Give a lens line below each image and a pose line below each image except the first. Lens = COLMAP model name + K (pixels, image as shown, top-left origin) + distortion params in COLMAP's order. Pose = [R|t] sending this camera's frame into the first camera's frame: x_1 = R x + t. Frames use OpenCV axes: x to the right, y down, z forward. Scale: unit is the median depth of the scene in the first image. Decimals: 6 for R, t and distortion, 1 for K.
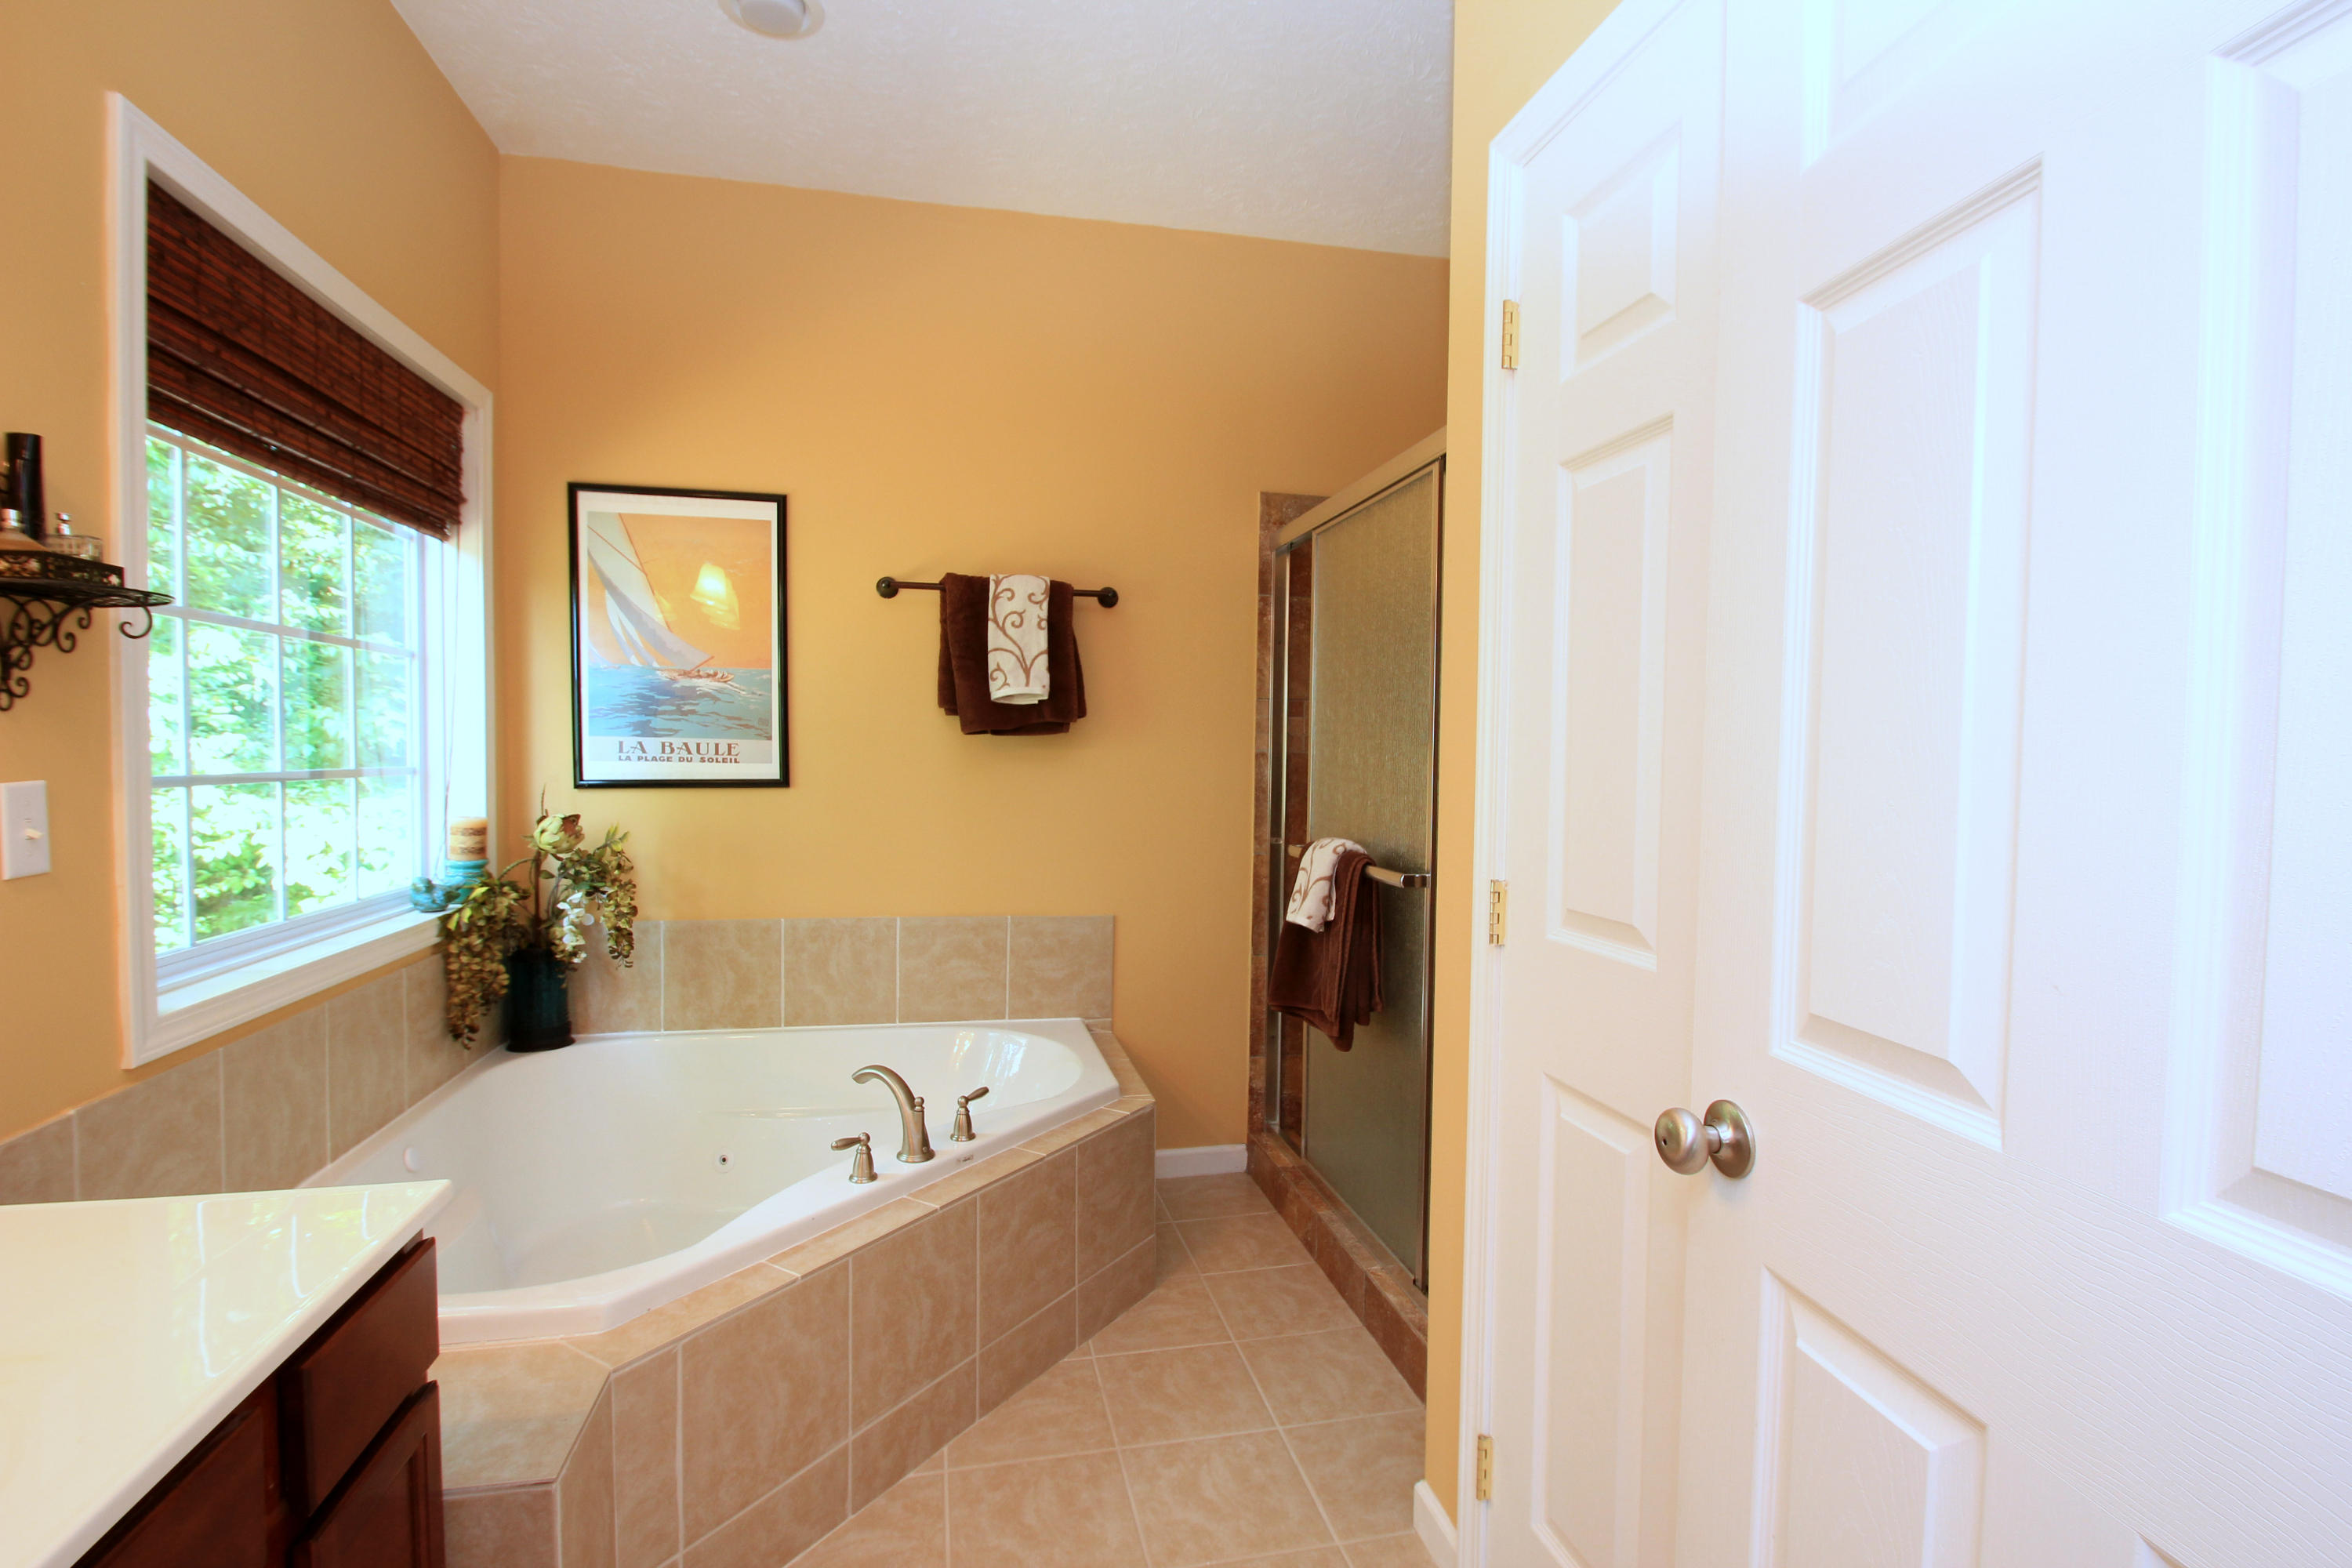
lens RADIAL K [[1097.5, 0, 1186.5], [0, 1097.5, 796.9], [0, 0, 1]] dist [0.004912, -0.009061]
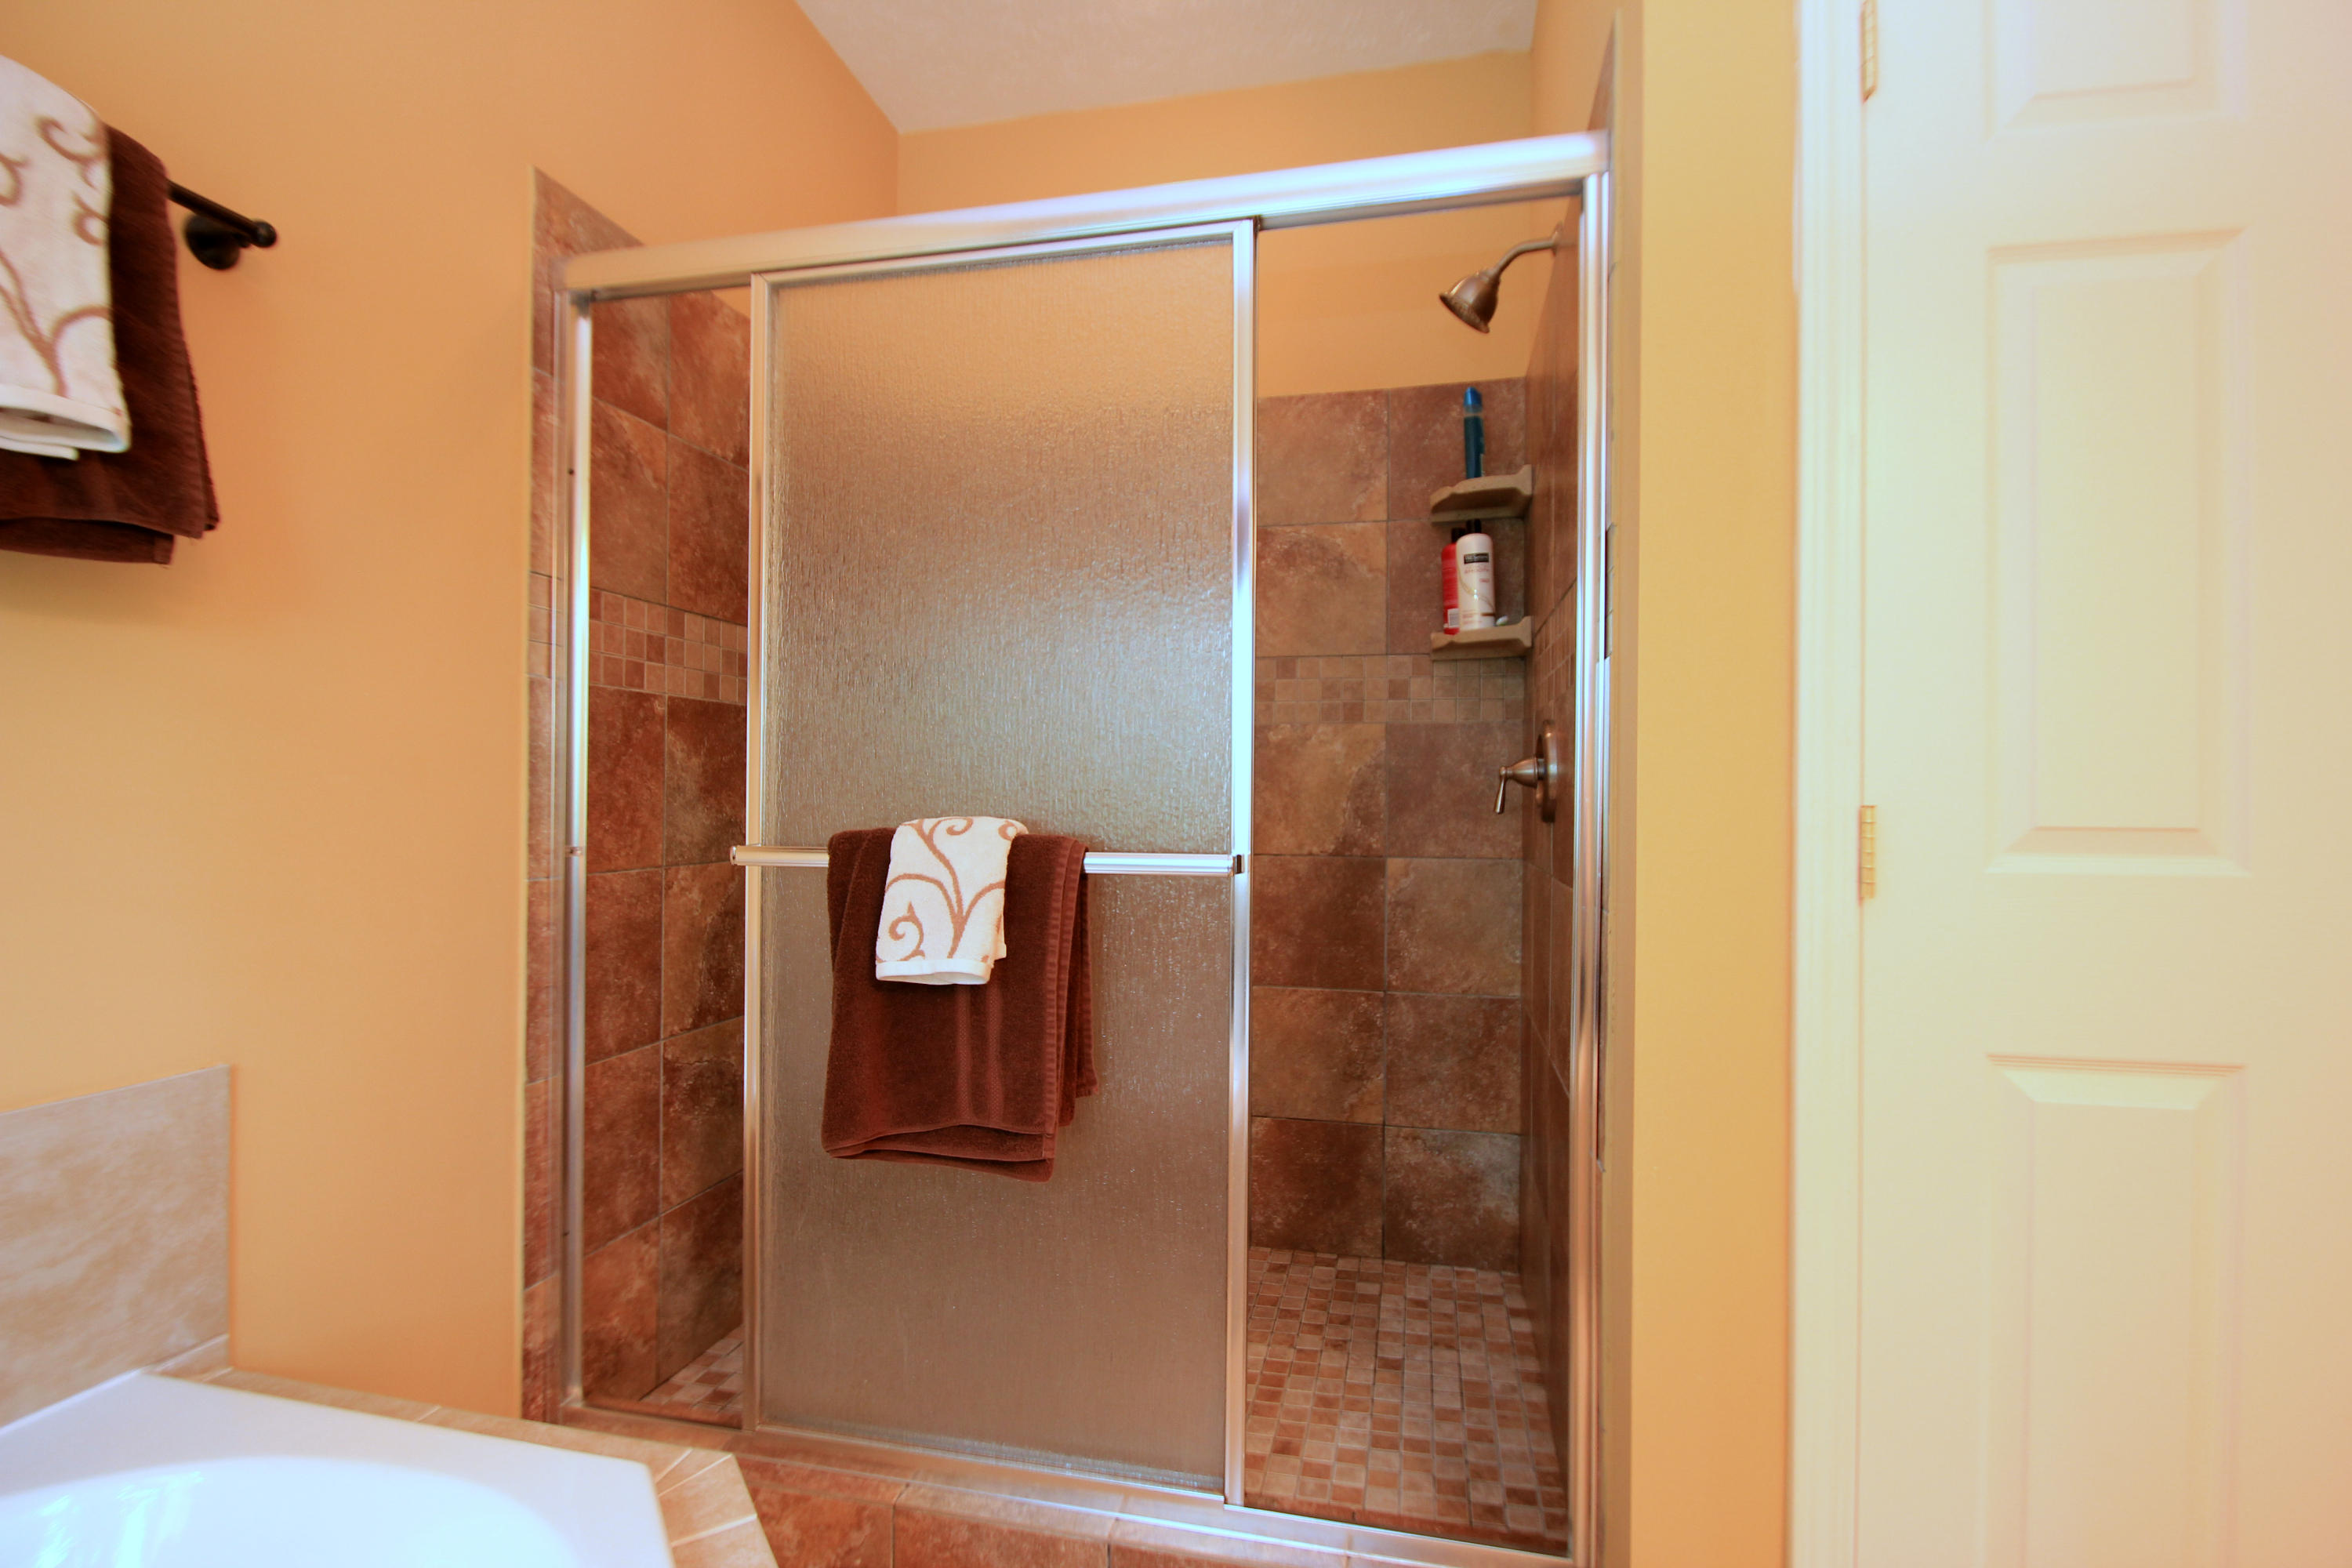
lens RADIAL K [[1097.5, 0, 1179.2], [0, 1097.5, 789.4], [0, 0, 1]] dist [0.004912, -0.009061]
pose [[0.431837, -0.008026, 0.901916, -0.287893], [0.035332, 0.999343, -0.008024, 0.027632], [-0.901259, 0.035331, 0.431837, 0.565226]]
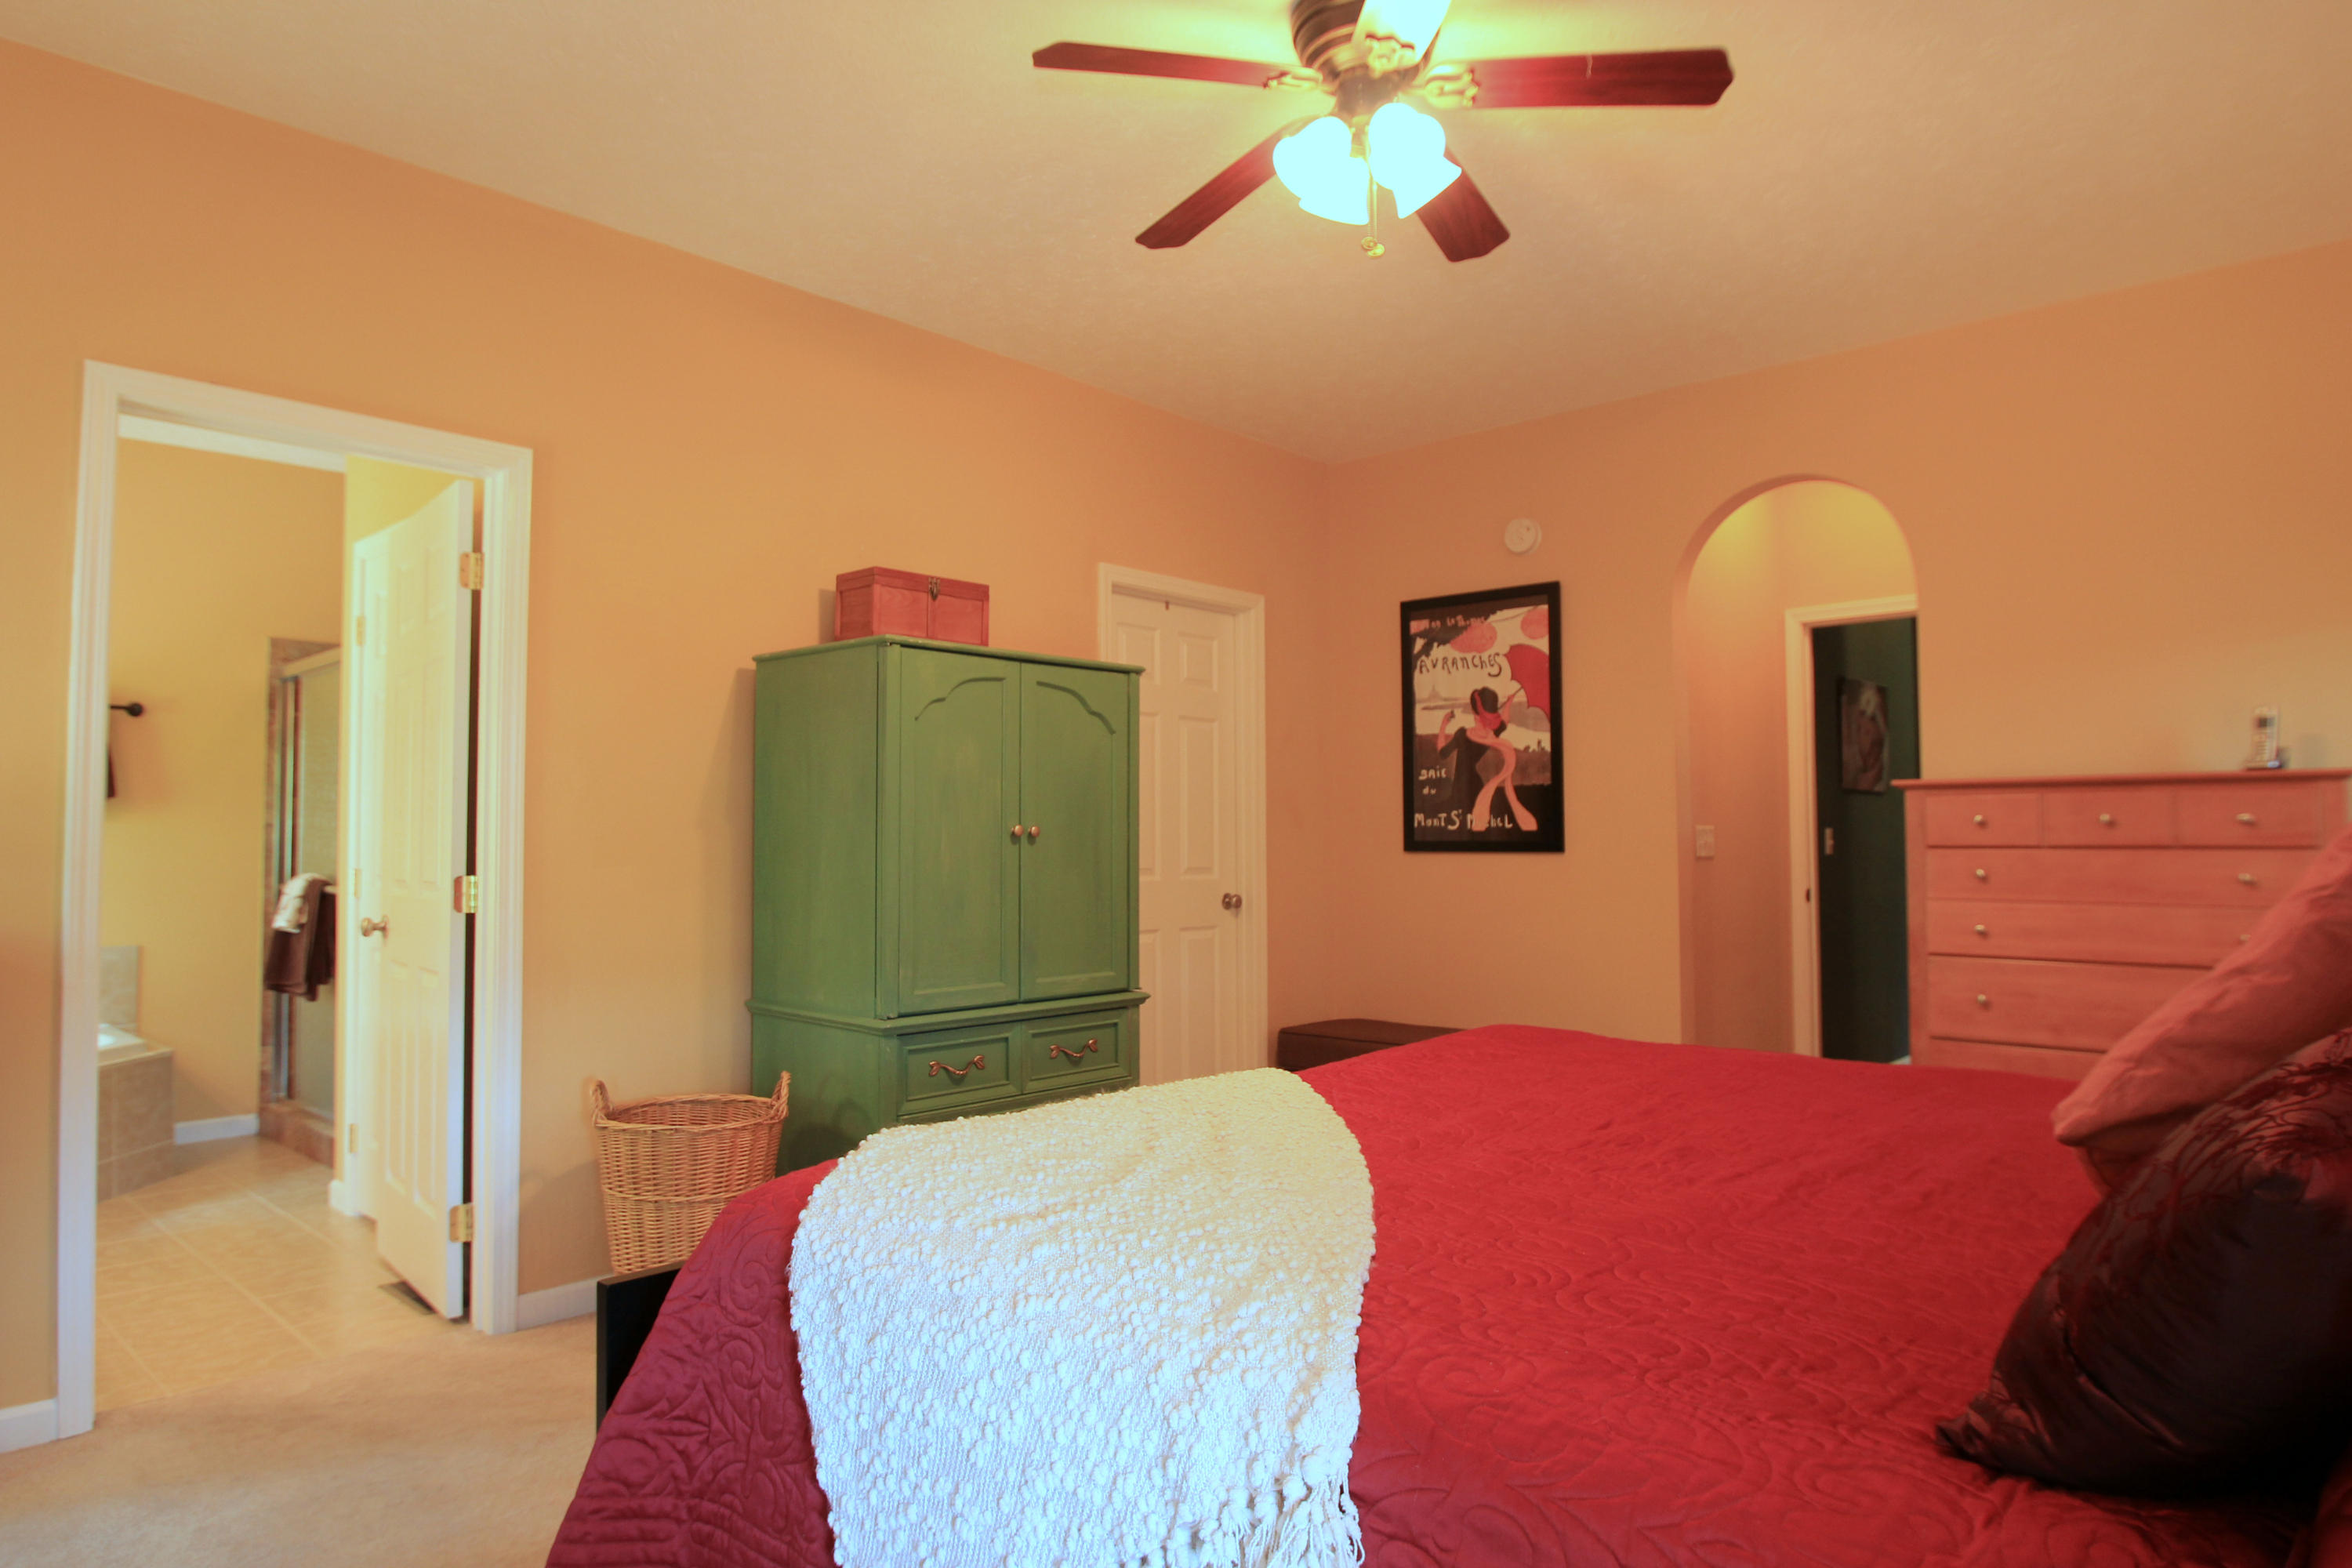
lens RADIAL K [[1416.3, 0, 1186.3], [0, 1416.3, 790.2], [0, 0, 1]] dist [-0.028485, -0.000884]
pose [[0.835208, 0.002903, 0.549927, 0.070350], [0.040465, 0.996951, -0.066720, 0.089810], [-0.548444, 0.077978, 0.832544, -1.207158]]
